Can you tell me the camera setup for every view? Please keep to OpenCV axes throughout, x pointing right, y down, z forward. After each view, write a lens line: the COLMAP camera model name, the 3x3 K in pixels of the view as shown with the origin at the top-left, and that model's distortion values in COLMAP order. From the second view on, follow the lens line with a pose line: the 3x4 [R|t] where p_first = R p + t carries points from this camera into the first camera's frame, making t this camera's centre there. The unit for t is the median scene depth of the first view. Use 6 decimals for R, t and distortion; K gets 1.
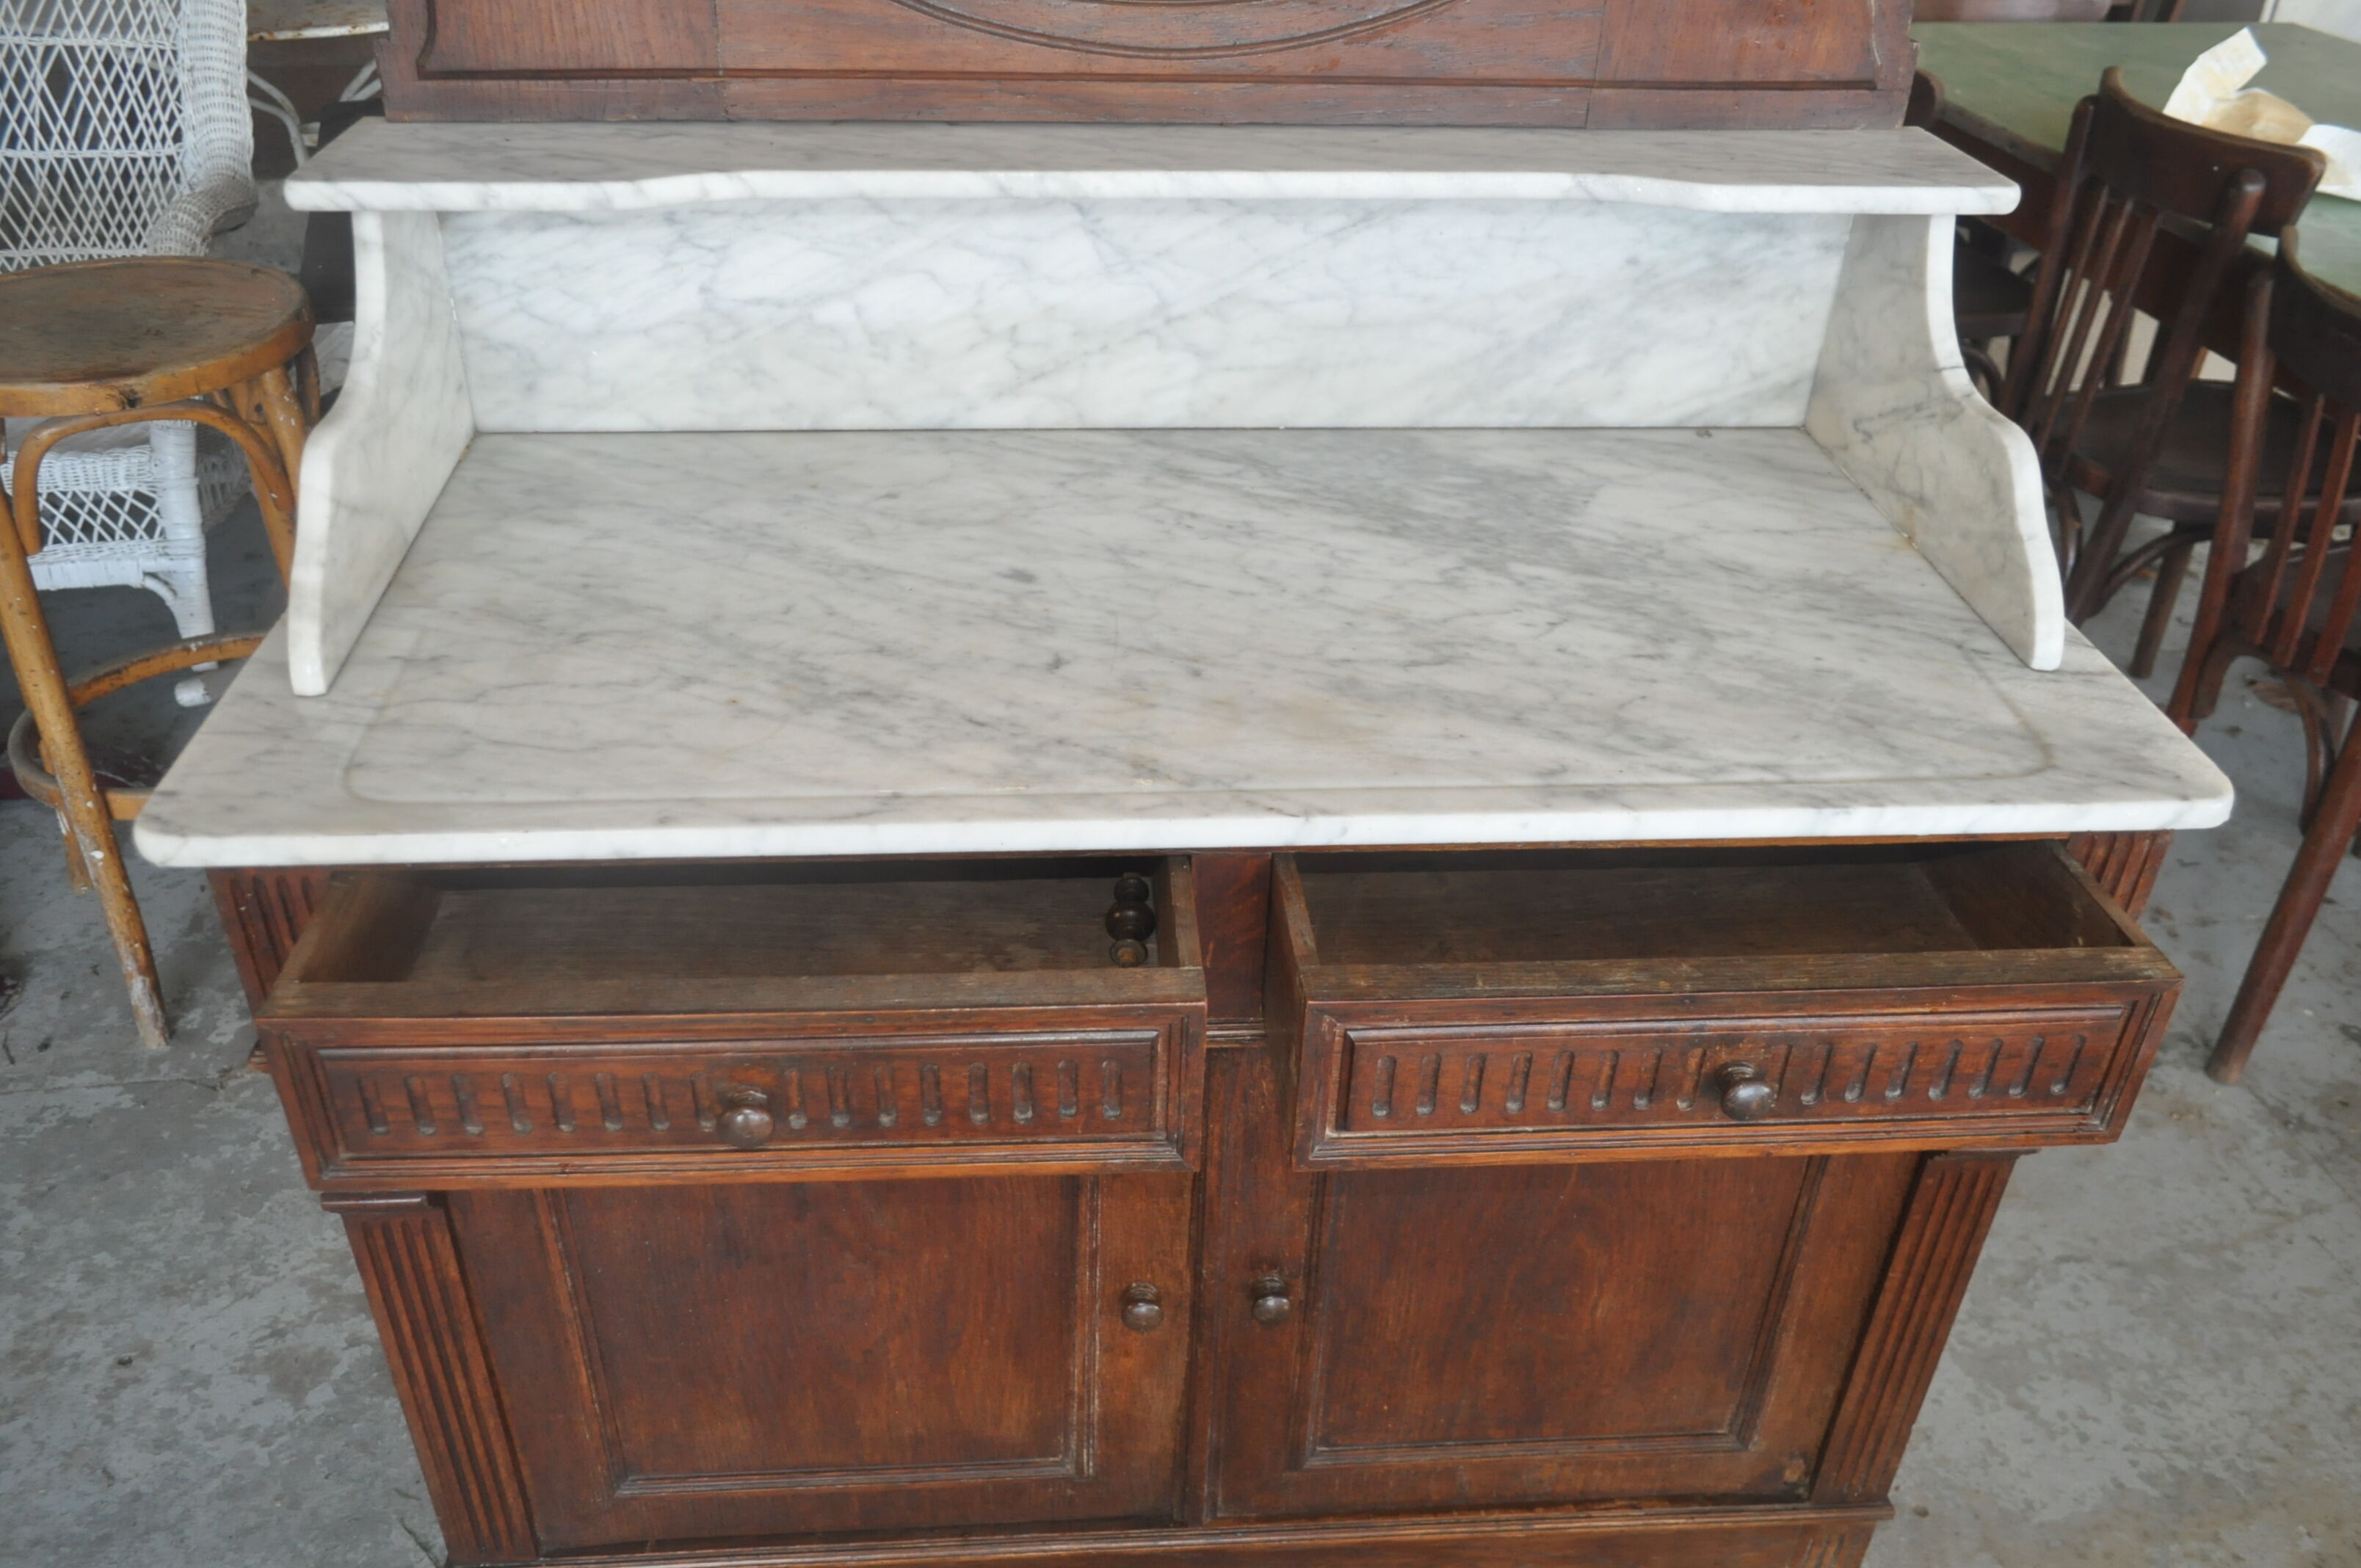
lens RADIAL K [[1836.8, 0, 1176.5], [0, 1836.8, 786.2], [0, 0, 1]] dist [-0.004728, 0.002734]
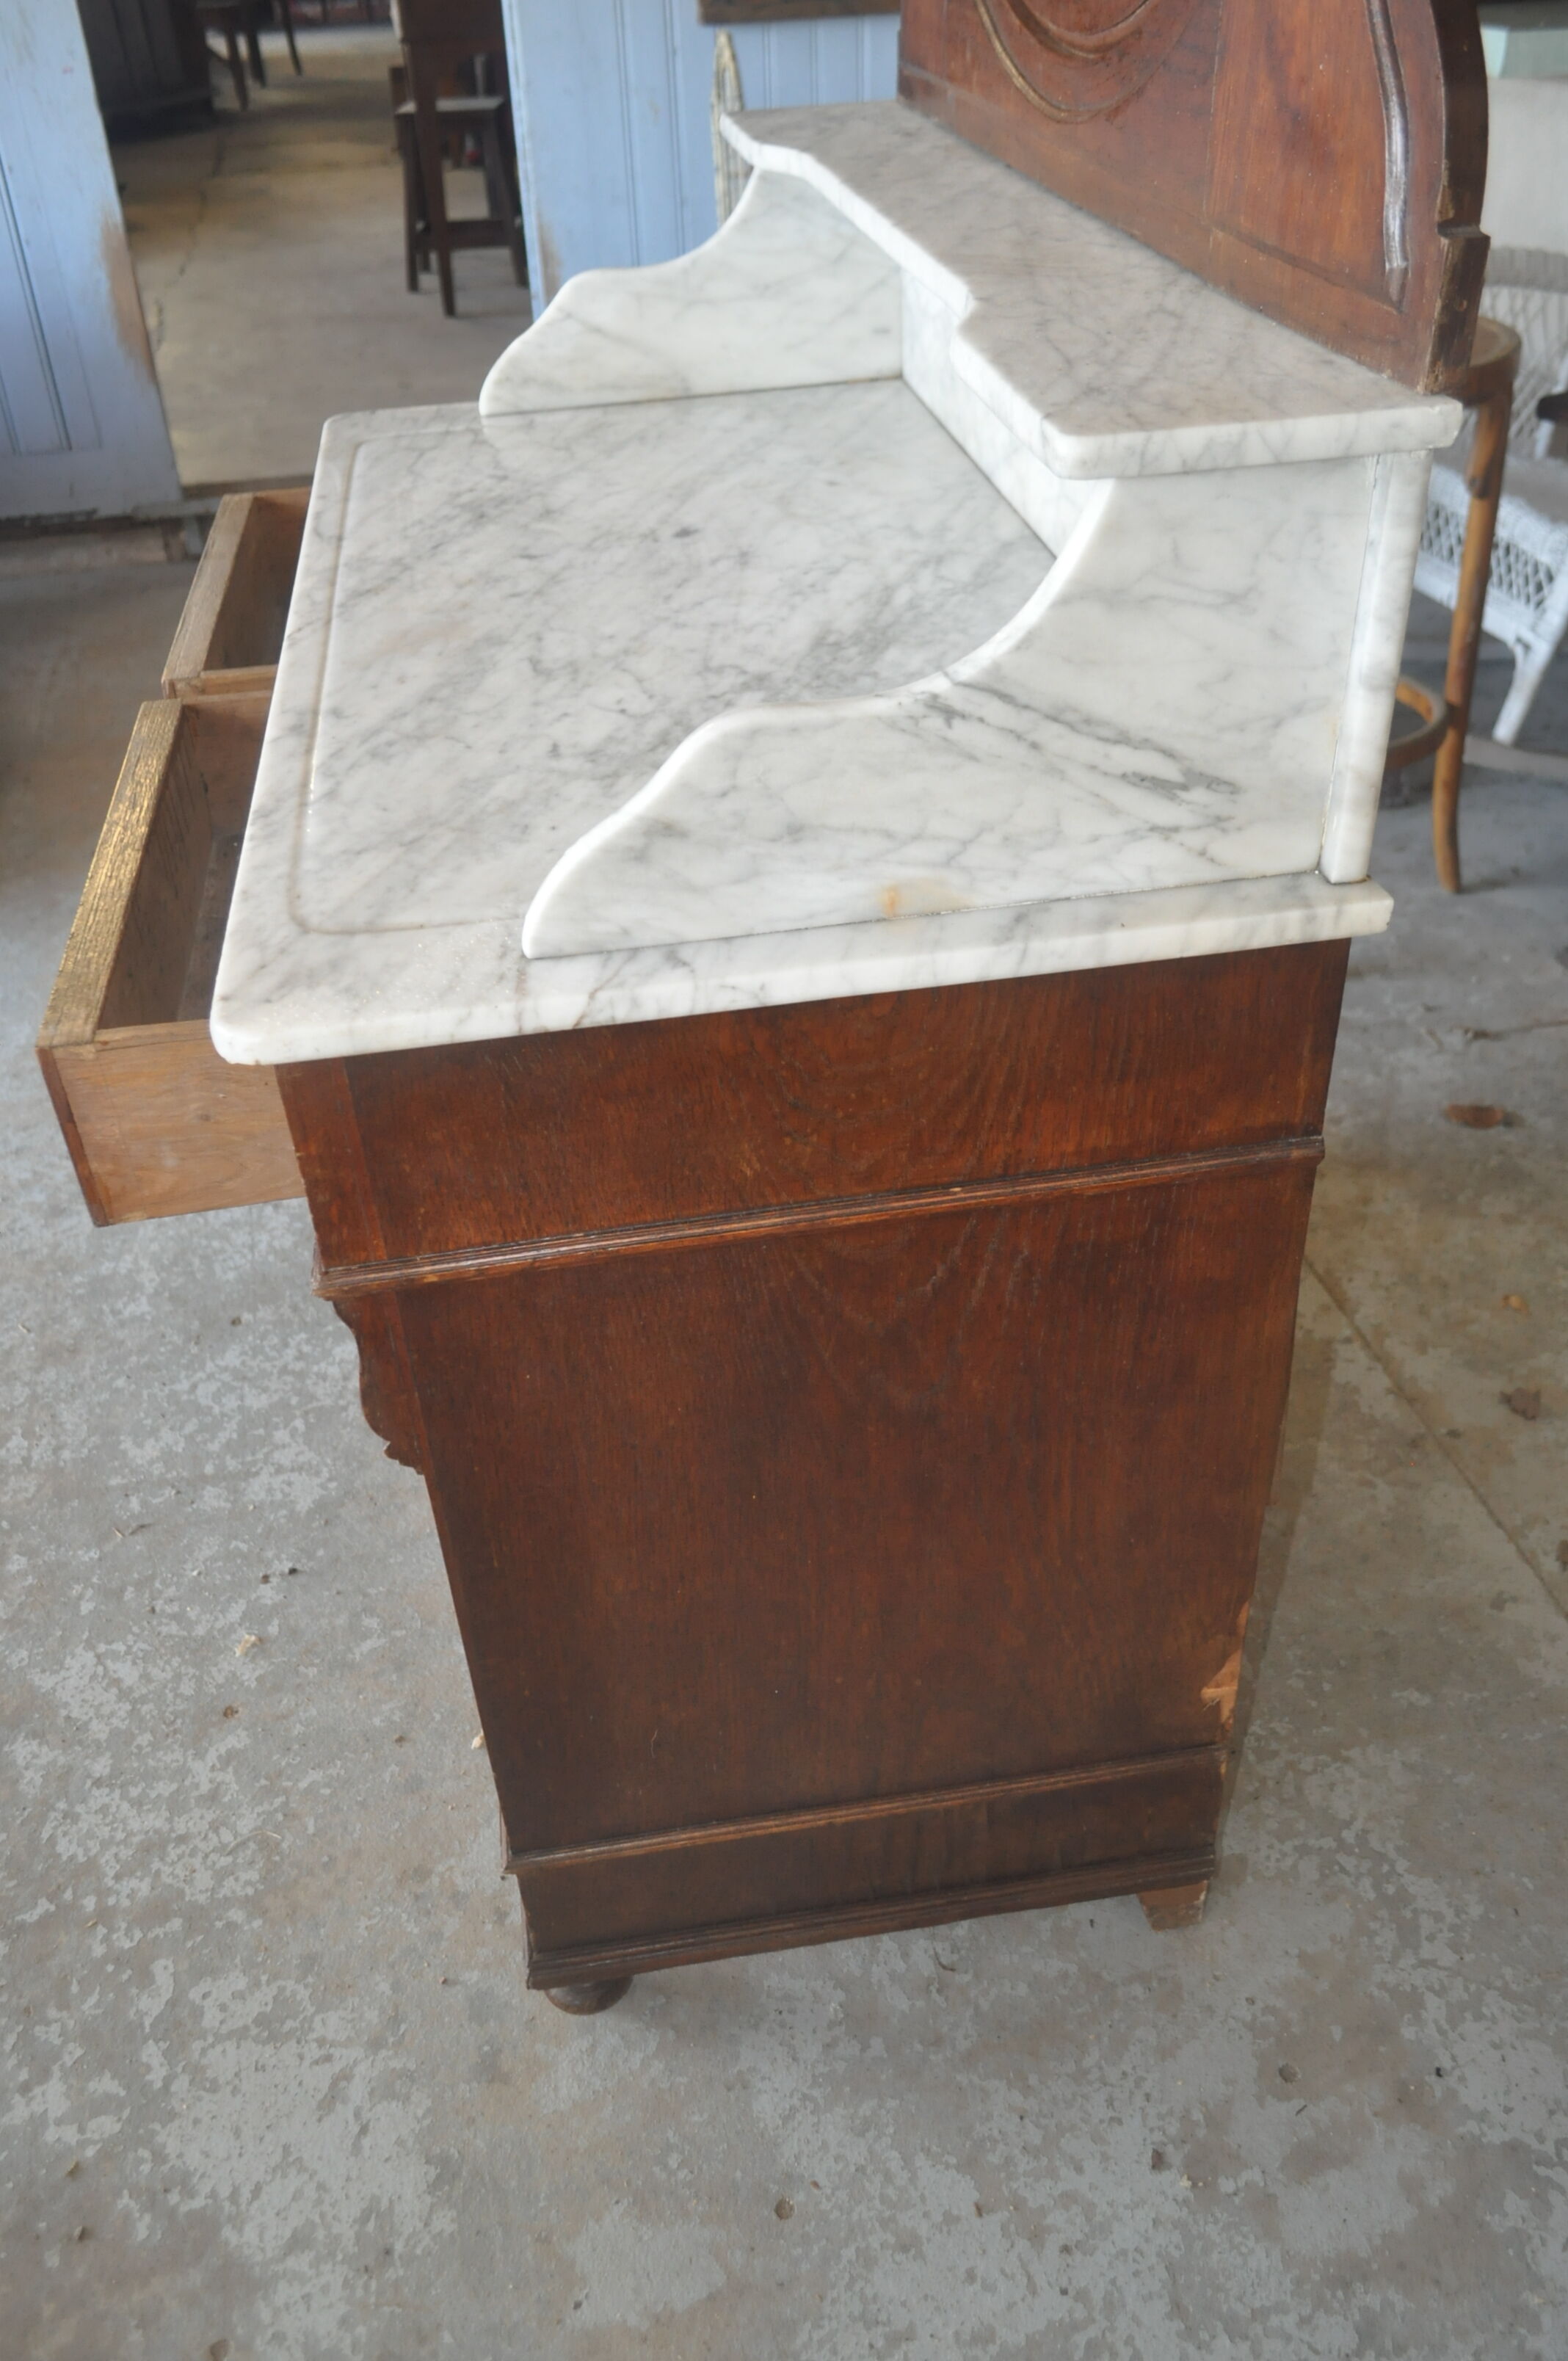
lens RADIAL K [[1875.9, 0, 794.1], [0, 1875.9, 1189.5], [0, 0, 1]] dist [-0.000871, 0.002592]
pose [[0.077034, 0.568589, -0.819007, 0.969219], [-0.498342, 0.733435, 0.462308, -0.337596], [0.863552, 0.372532, 0.339851, 0.698225]]
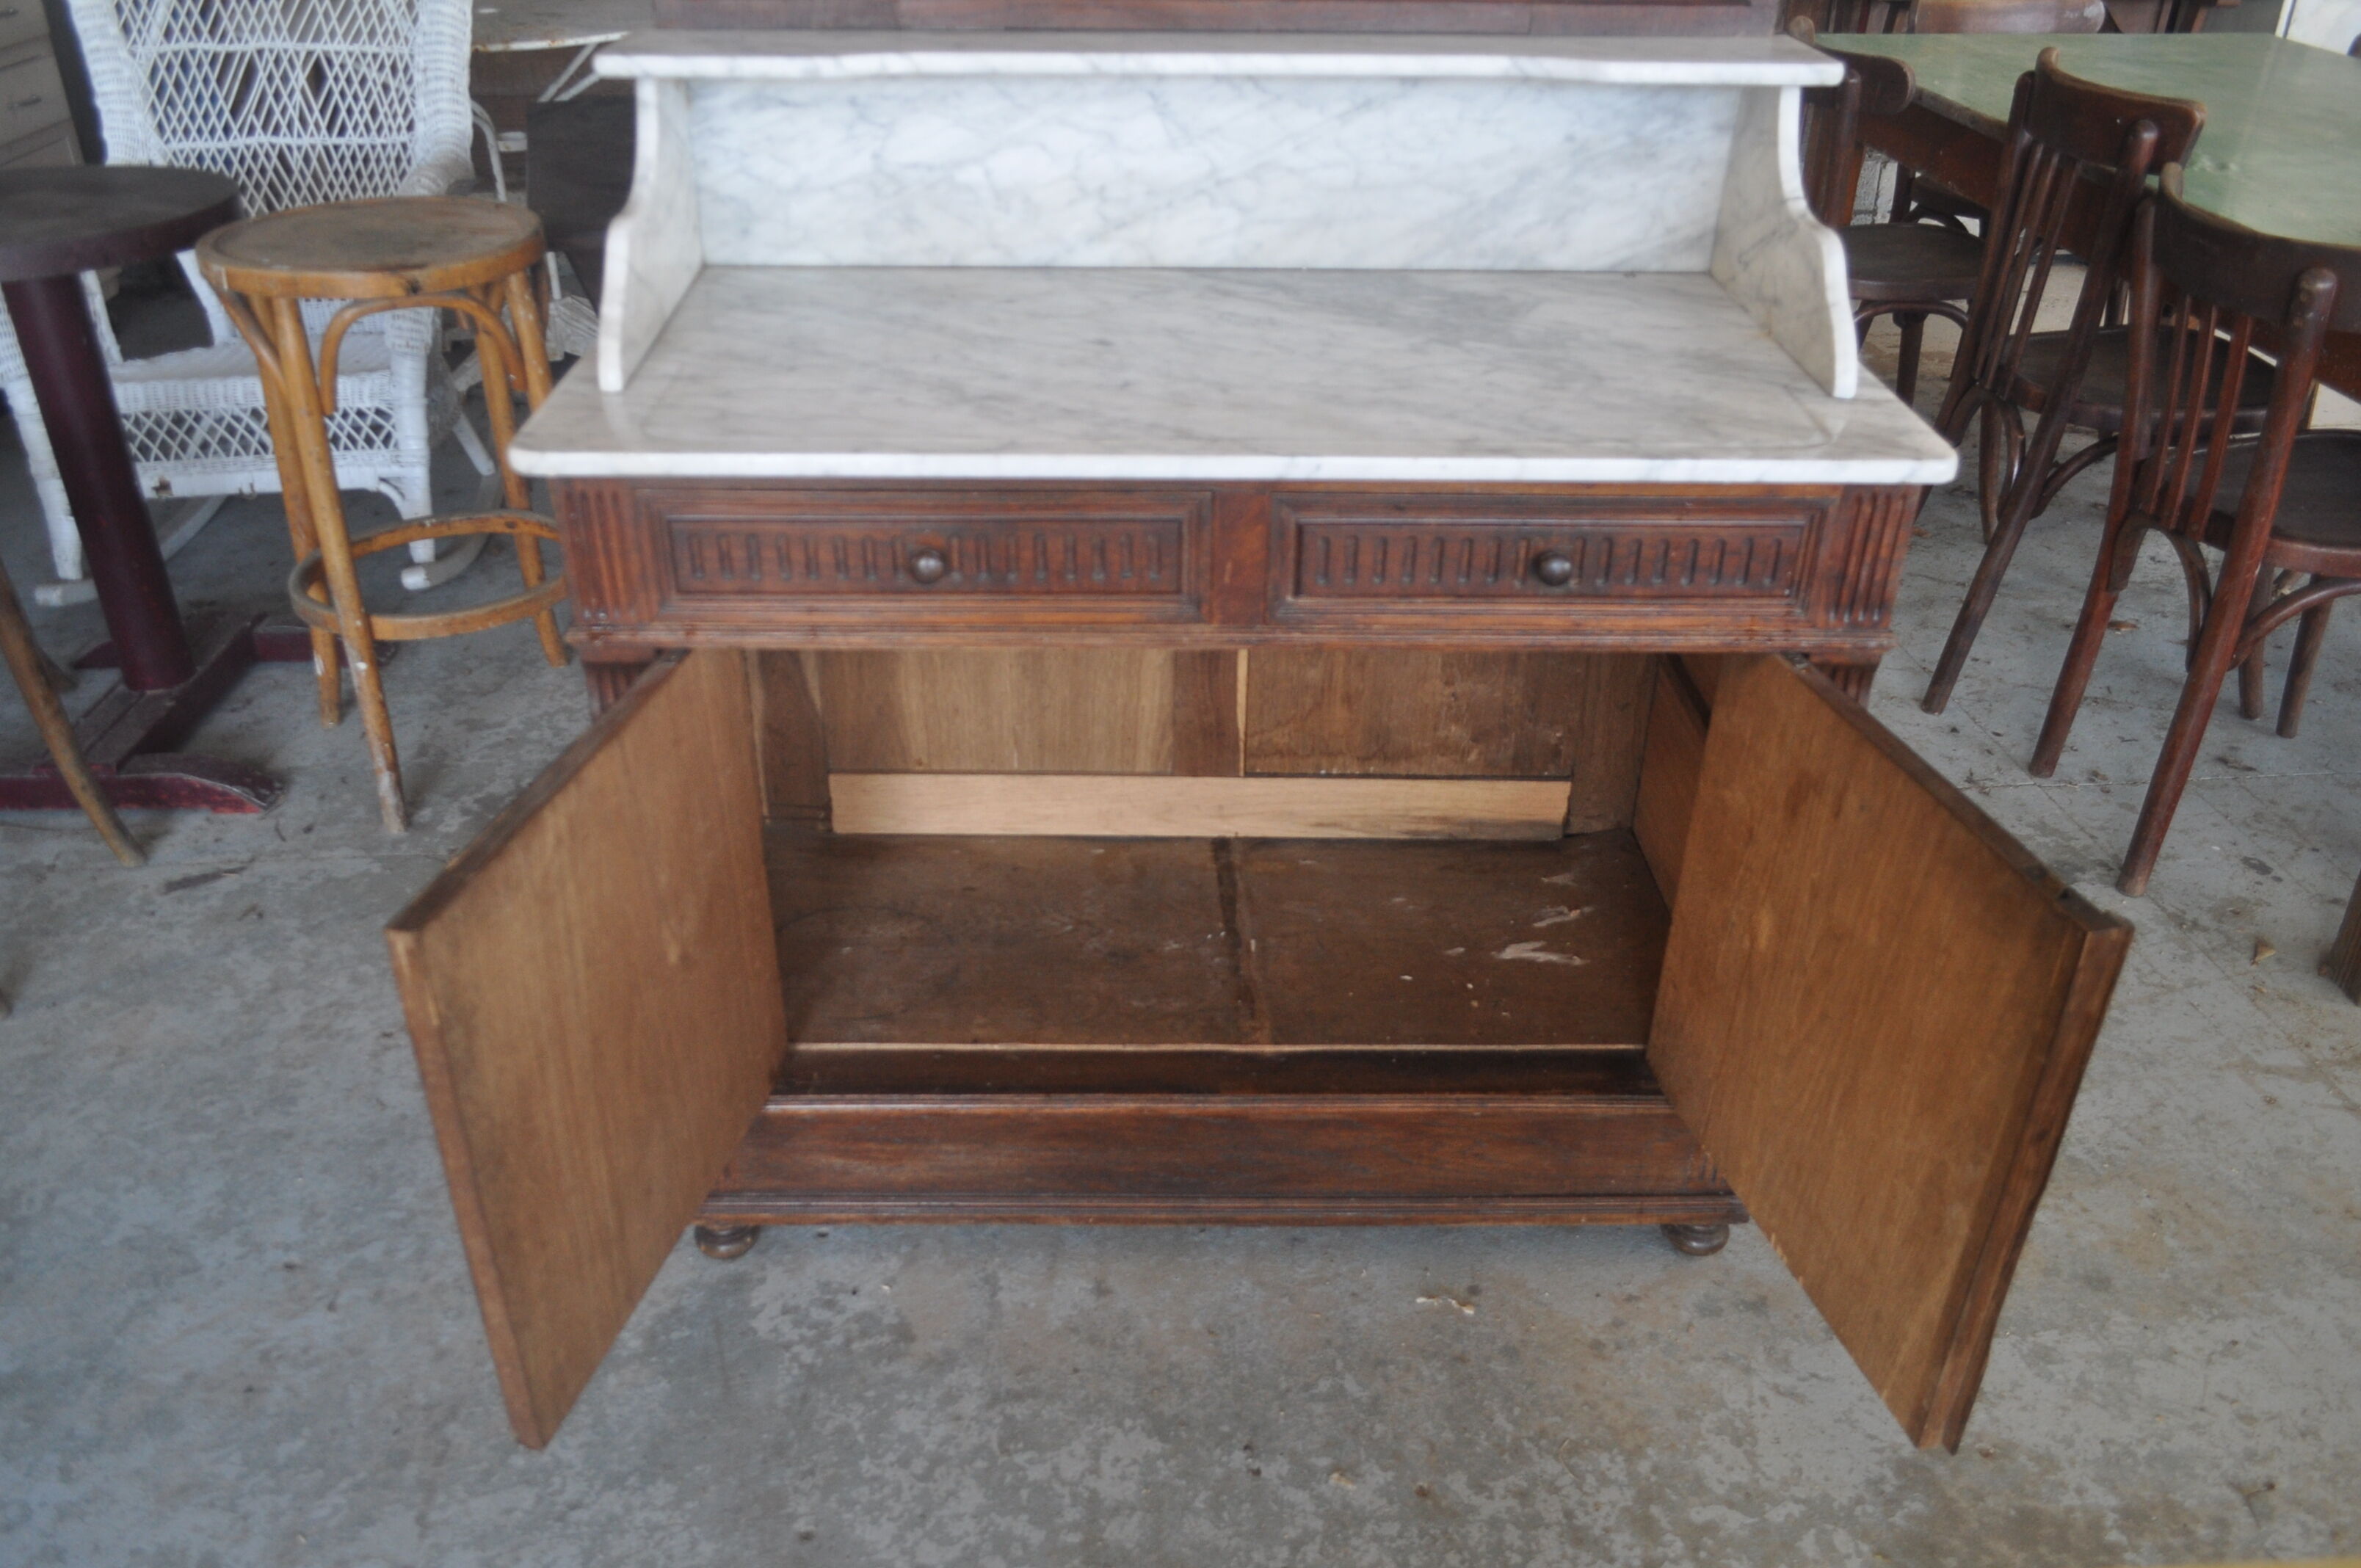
lens RADIAL K [[1854.6, 0, 1180.5], [0, 1854.6, 784.0], [0, 0, 1]] dist [-0.002142, -0.002532]
pose [[0.998614, 0.015021, -0.050452, 0.042007], [-0.017167, 0.998954, -0.042382, 0.236196], [0.049763, 0.043189, 0.997827, -0.321028]]
